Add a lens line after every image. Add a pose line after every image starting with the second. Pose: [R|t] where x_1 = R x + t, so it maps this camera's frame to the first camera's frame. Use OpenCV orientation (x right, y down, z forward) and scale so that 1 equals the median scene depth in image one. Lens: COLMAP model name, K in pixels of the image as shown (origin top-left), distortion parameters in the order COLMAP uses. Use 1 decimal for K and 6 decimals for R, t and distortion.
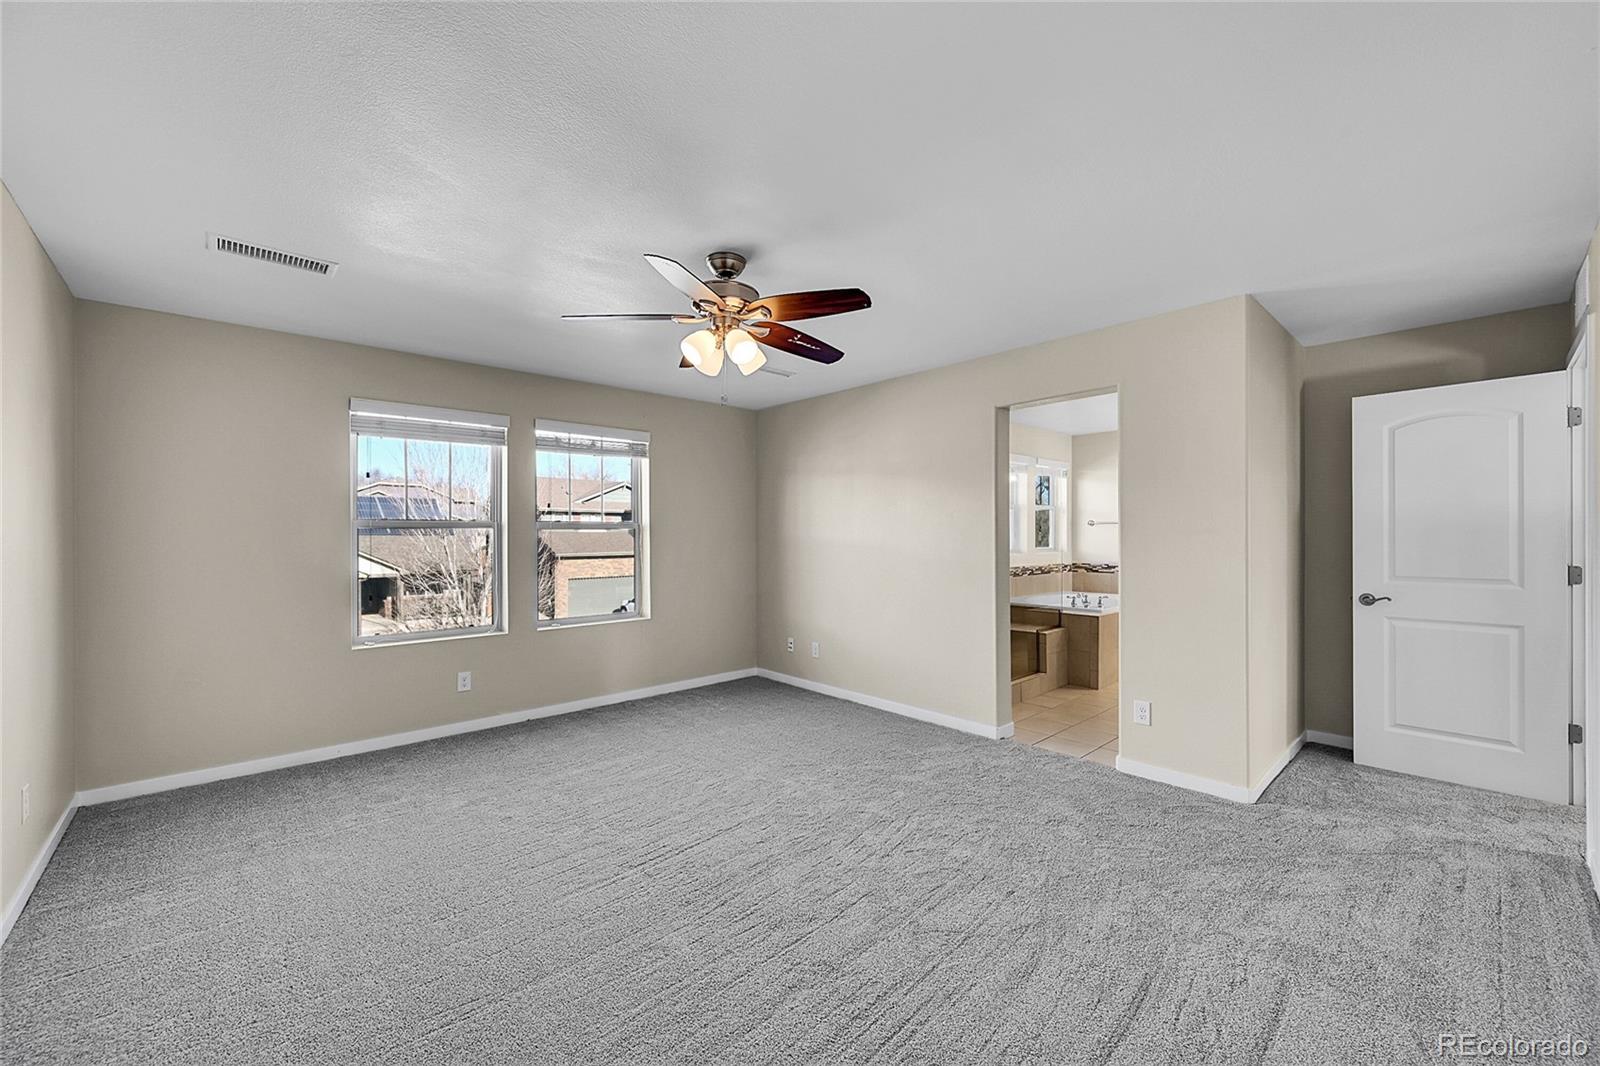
lens RADIAL K [[627.0, 0, 805.3], [0, 627.0, 536.7], [0, 0, 1]] dist [-0.001772, -0.000025]
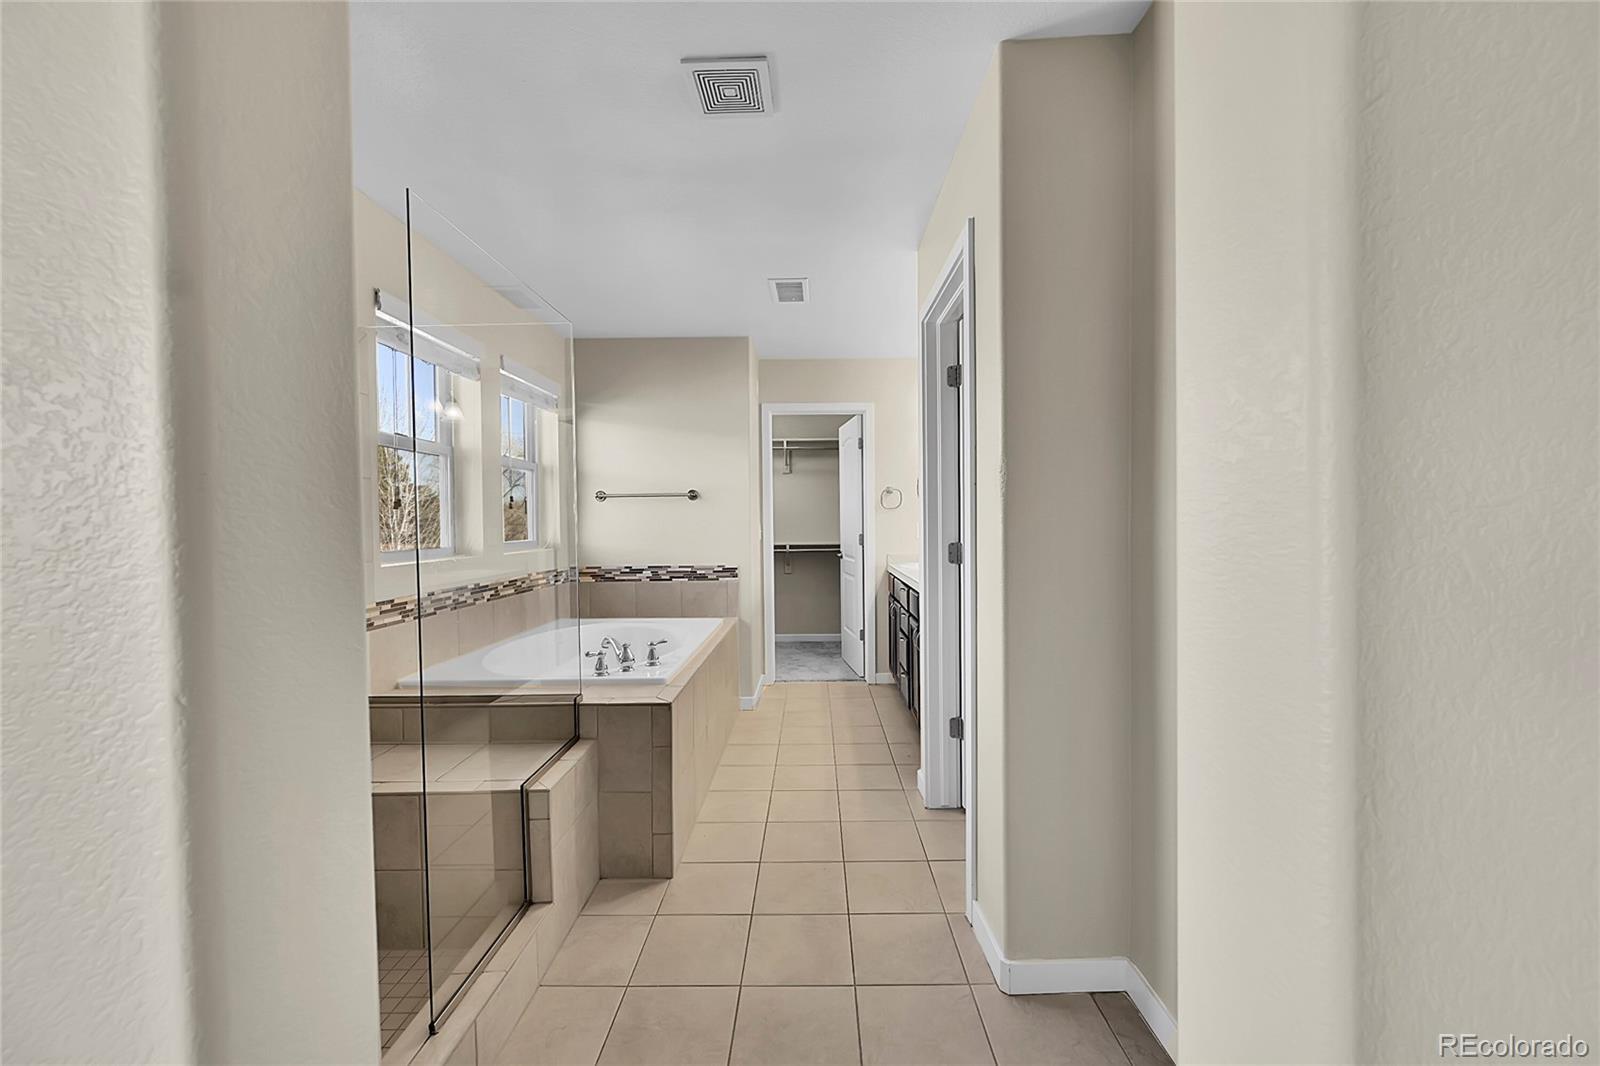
lens RADIAL K [[627.0, 0, 804.9], [0, 627.0, 536.0], [0, 0, 1]] dist [-0.001772, -0.000025]
pose [[0.683192, -0.020238, 0.729958, 0.209314], [0.010669, 0.999786, 0.017733, 0.009170], [-0.730160, -0.004328, 0.683262, 0.599922]]
